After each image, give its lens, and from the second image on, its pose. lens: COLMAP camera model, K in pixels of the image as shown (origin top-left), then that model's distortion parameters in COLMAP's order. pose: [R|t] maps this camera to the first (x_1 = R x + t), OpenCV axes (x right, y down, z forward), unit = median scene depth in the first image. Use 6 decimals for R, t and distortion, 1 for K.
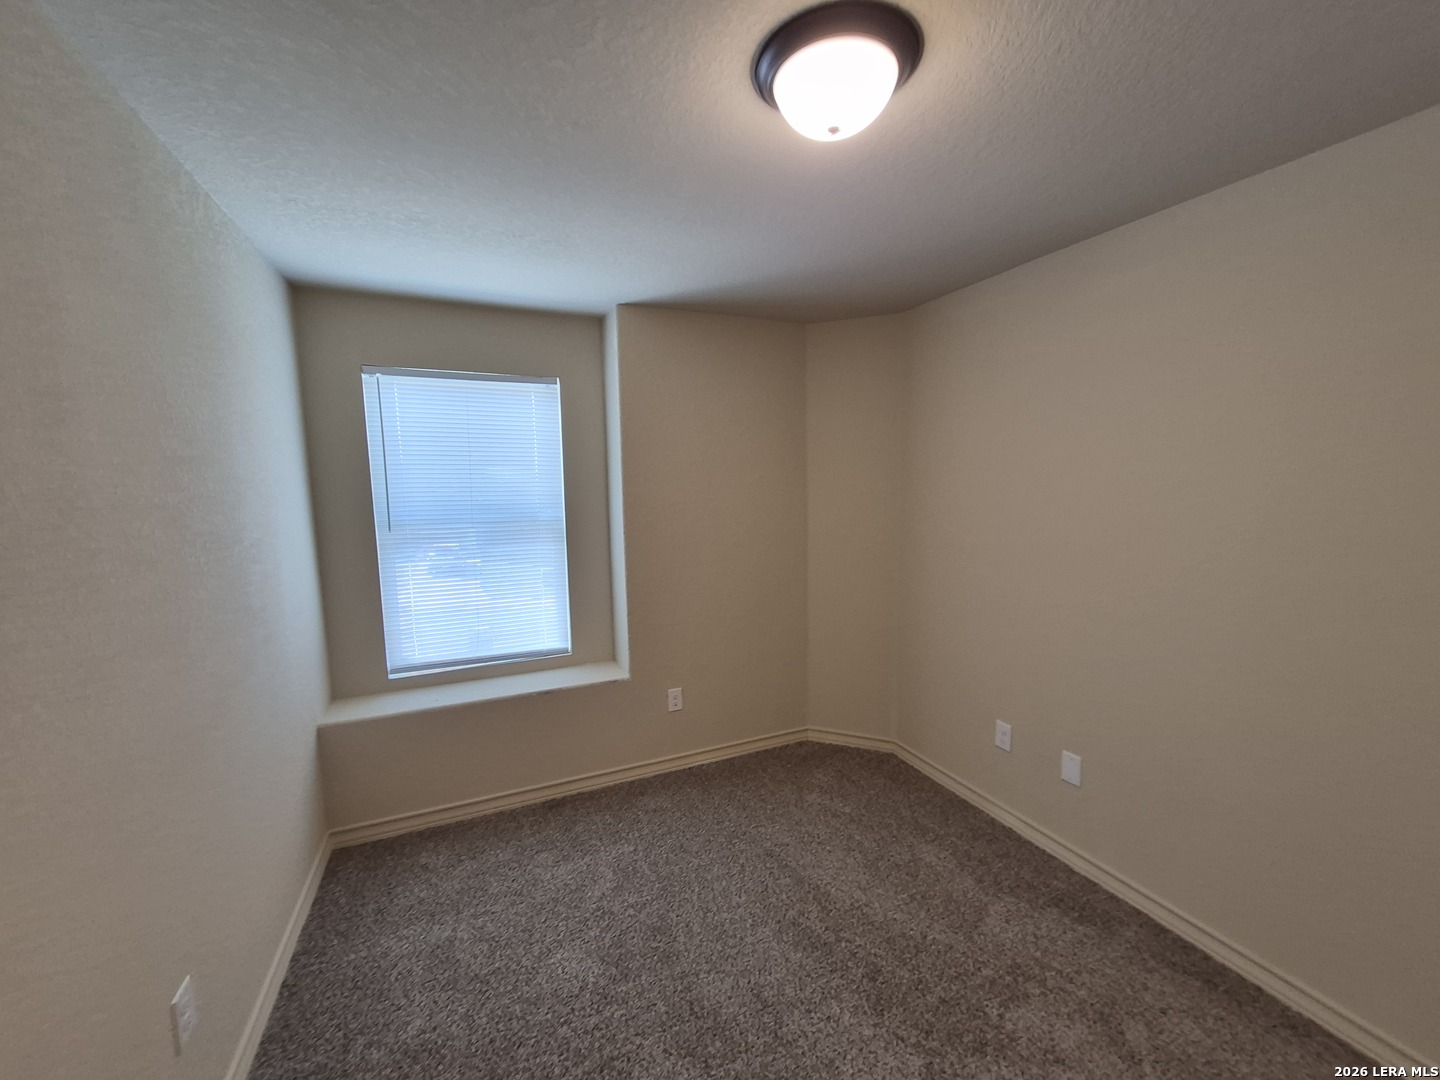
lens RADIAL K [[562.8, 0, 712.4], [0, 562.8, 539.6], [0, 0, 1]] dist [0.004905, 0.000001]
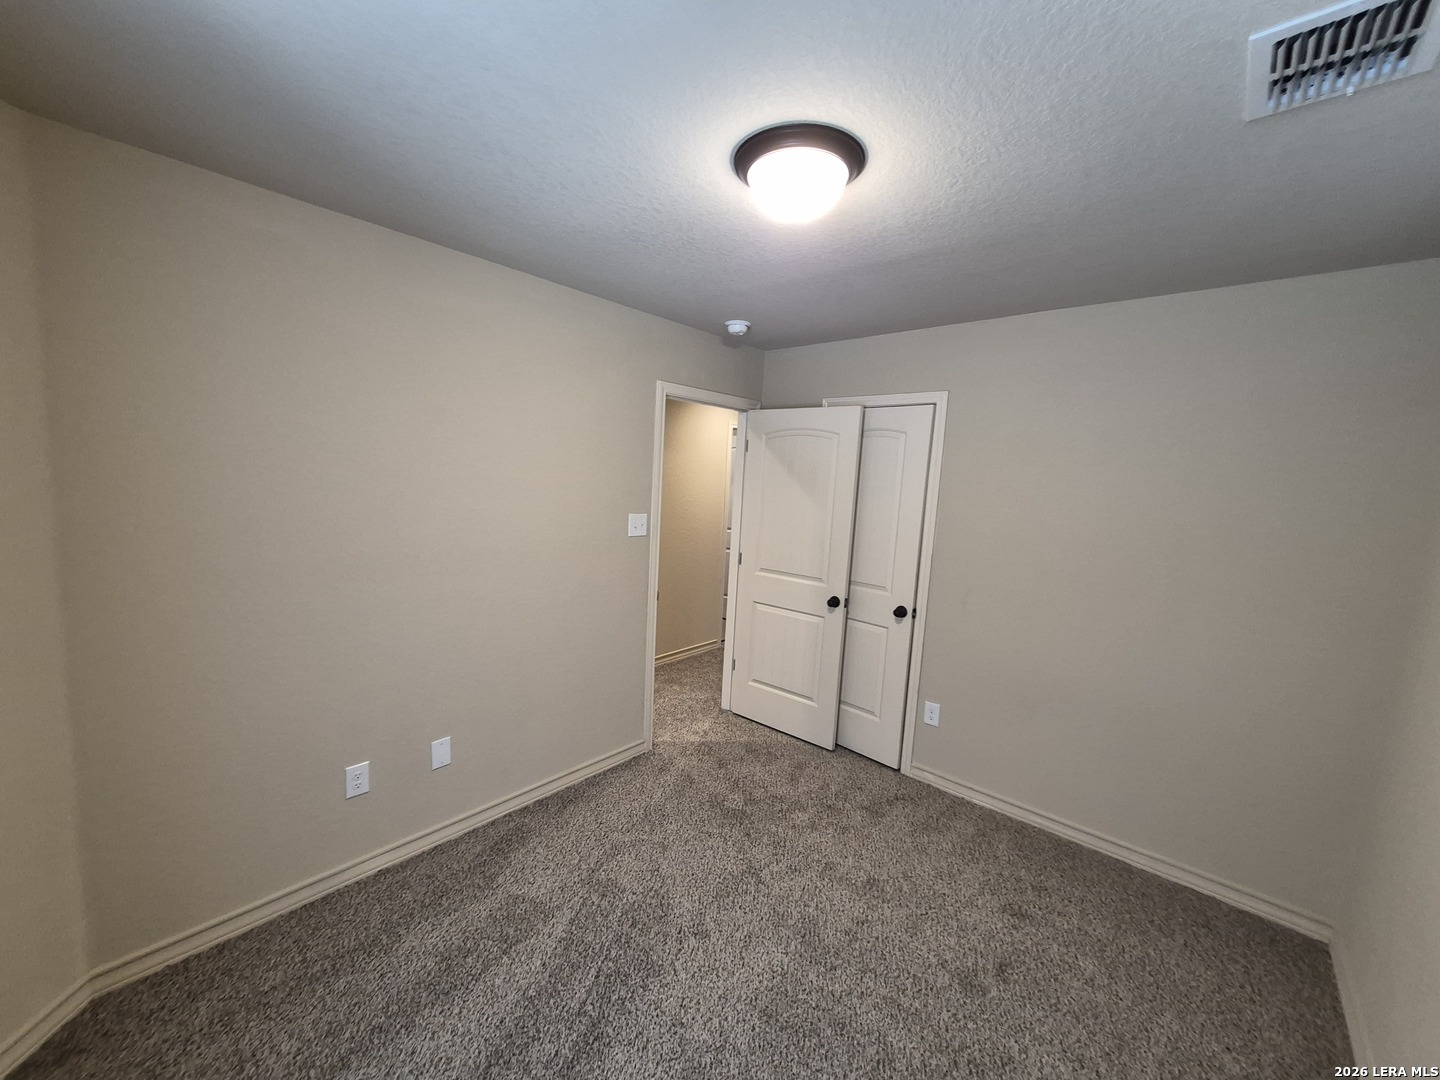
lens RADIAL K [[562.8, 0, 712.4], [0, 562.8, 538.2], [0, 0, 1]] dist [0.004905, 0.000001]
pose [[-0.428337, -0.102812, 0.897751, -0.411414], [0.049176, 0.989382, 0.136769, -0.094320], [-0.902280, 0.102731, -0.418733, 0.795817]]
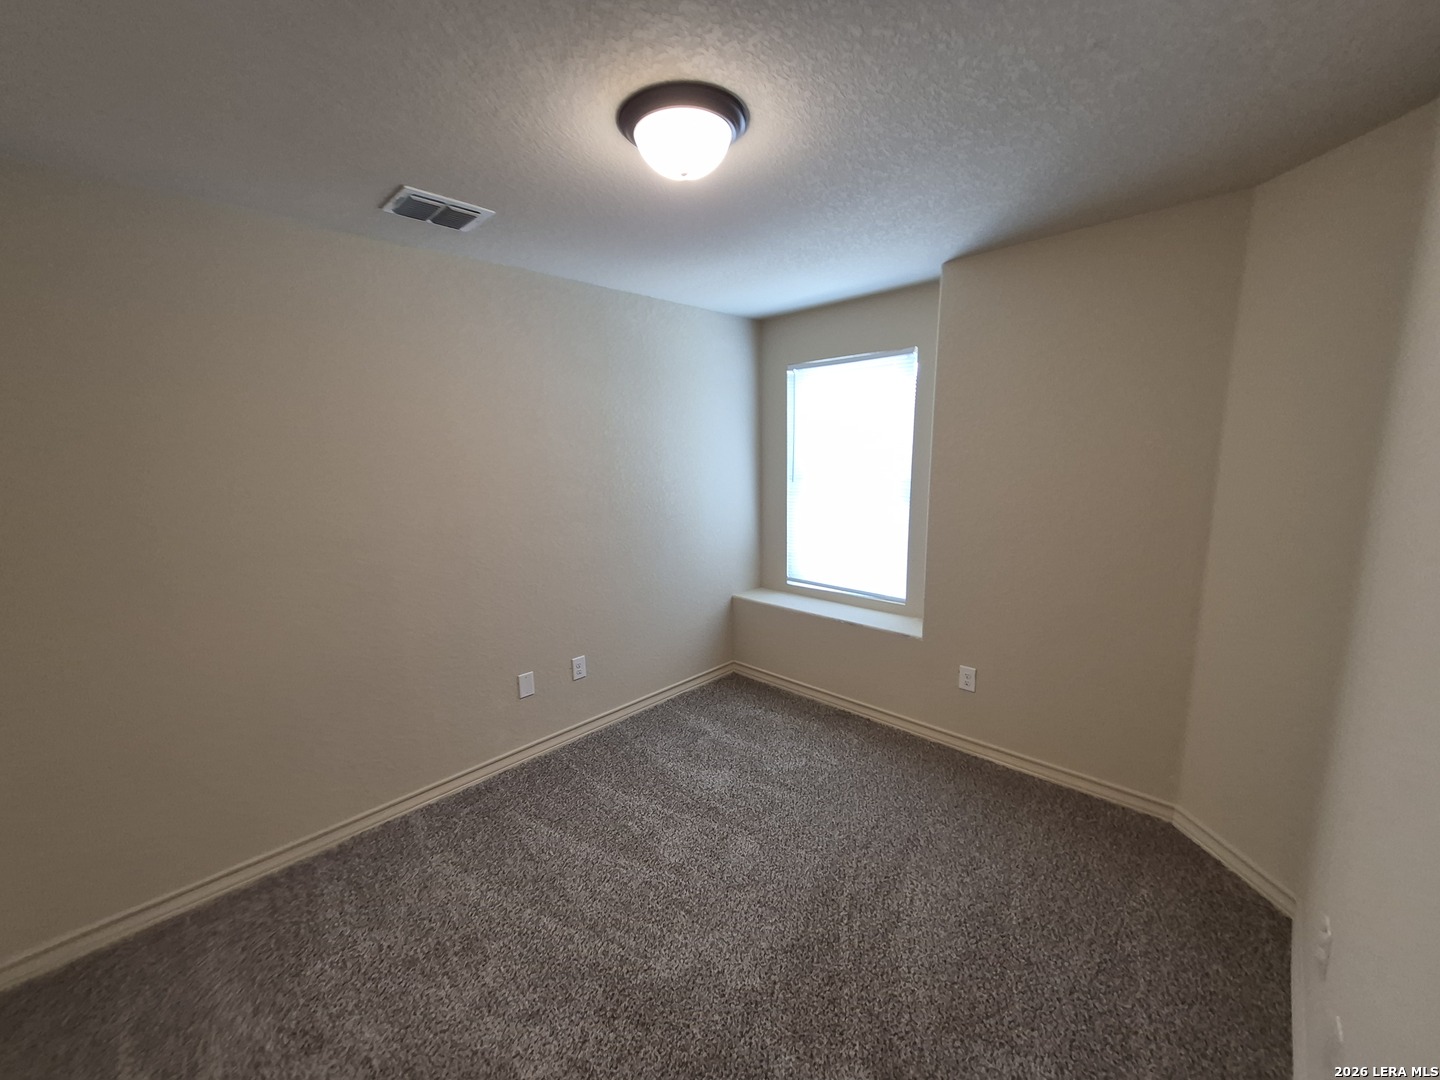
lens RADIAL K [[562.8, 0, 711.9], [0, 562.8, 541.4], [0, 0, 1]] dist [0.004905, 0.000001]
pose [[0.377316, 0.154236, -0.913150, 0.682693], [-0.074740, 0.987889, 0.135978, -0.044283], [0.923064, 0.016942, 0.384274, 0.272741]]
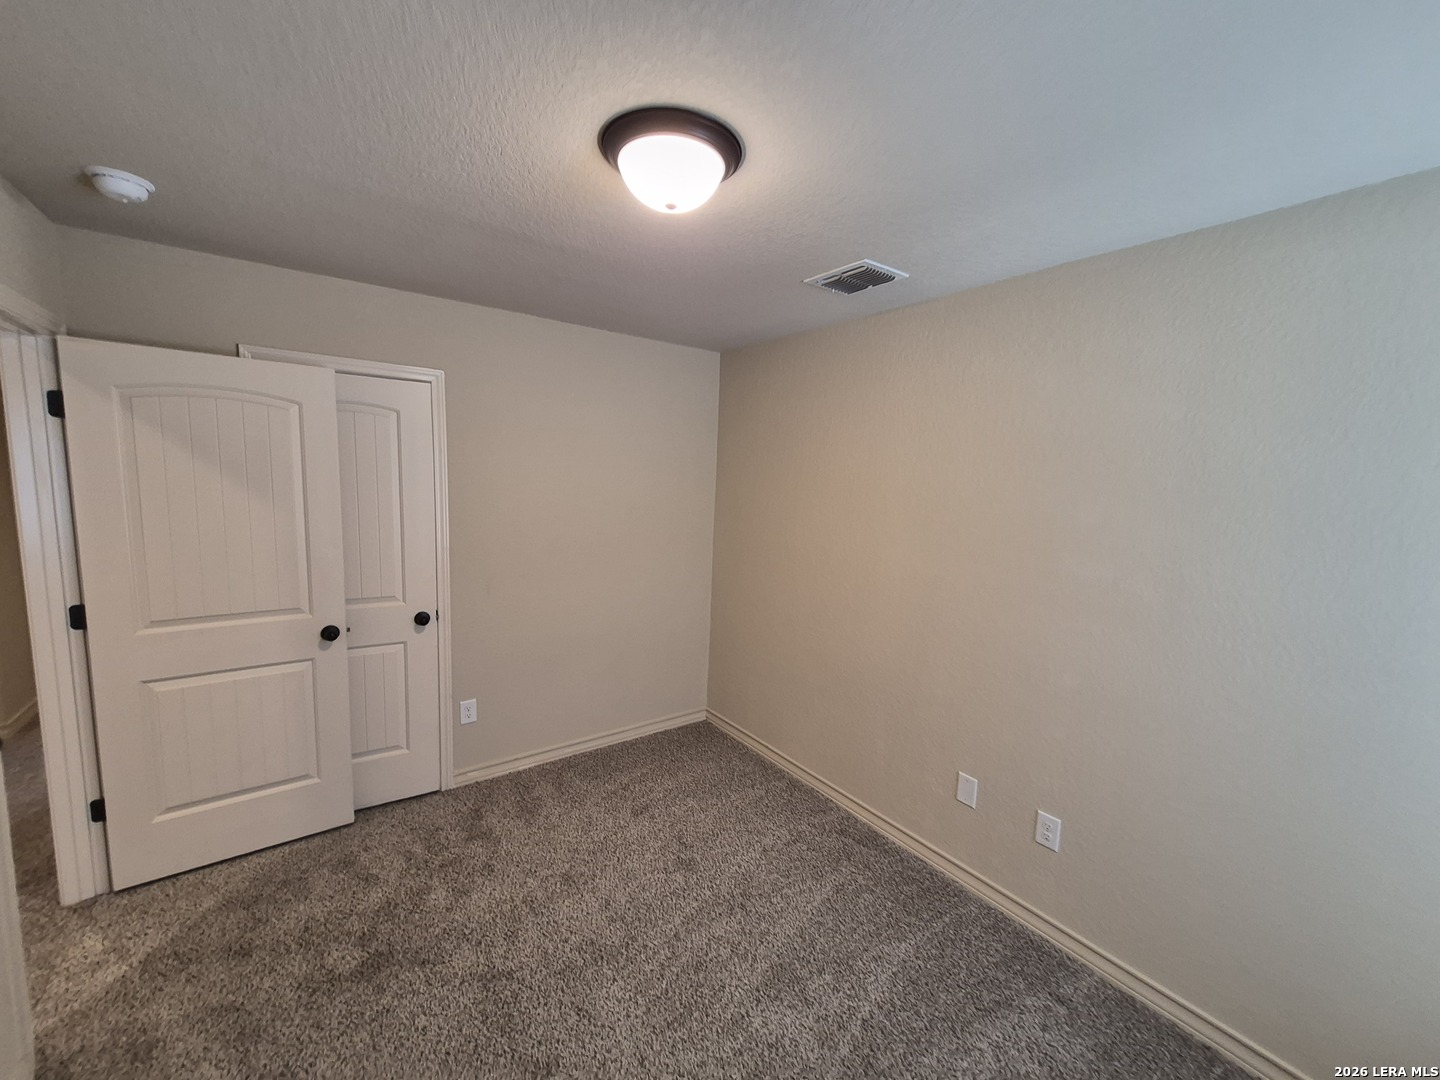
lens RADIAL K [[562.8, 0, 715.9], [0, 562.8, 539.2], [0, 0, 1]] dist [0.004905, 0.000001]
pose [[-0.975811, 0.006718, -0.218511, 0.167181], [-0.041637, 0.975520, 0.215931, -0.148712], [0.214612, 0.219806, -0.951644, 1.029559]]
